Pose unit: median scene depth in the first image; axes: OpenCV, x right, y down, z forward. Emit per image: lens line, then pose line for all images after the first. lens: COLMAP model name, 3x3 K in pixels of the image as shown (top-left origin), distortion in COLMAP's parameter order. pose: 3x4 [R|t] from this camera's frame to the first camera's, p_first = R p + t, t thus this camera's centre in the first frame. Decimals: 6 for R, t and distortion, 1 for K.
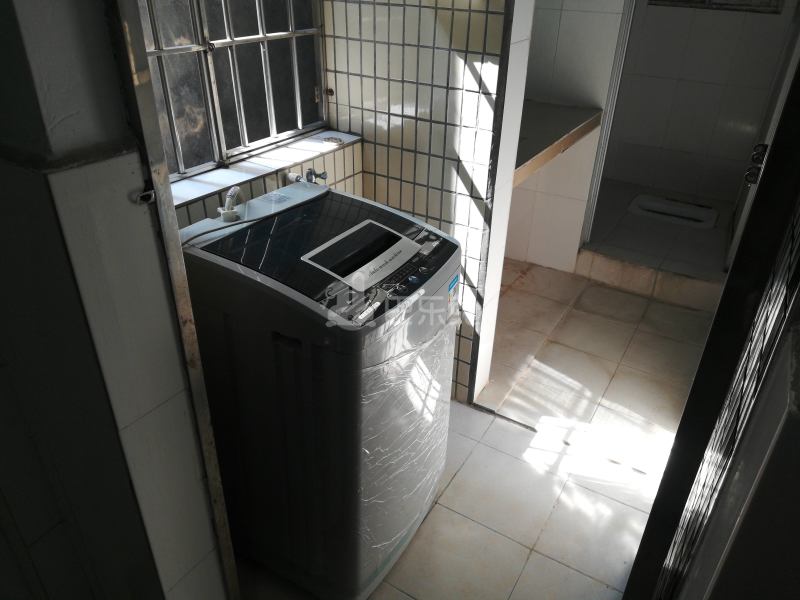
lens RADIAL K [[603.1, 0, 394.9], [0, 603.1, 296.9], [0, 0, 1]] dist [0.042811, -0.051559]
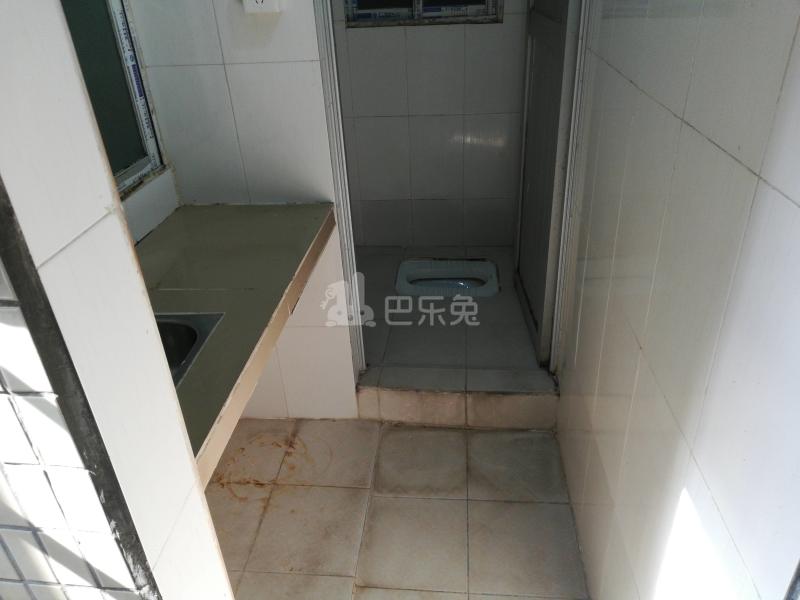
lens RADIAL K [[603.1, 0, 394.9], [0, 603.1, 296.9], [0, 0, 1]] dist [0.042811, -0.051559]
pose [[0.897846, -0.268360, 0.349079, 0.137182], [0.273719, 0.961176, 0.034901, -0.200796], [-0.344893, 0.064214, 0.936443, 0.347604]]
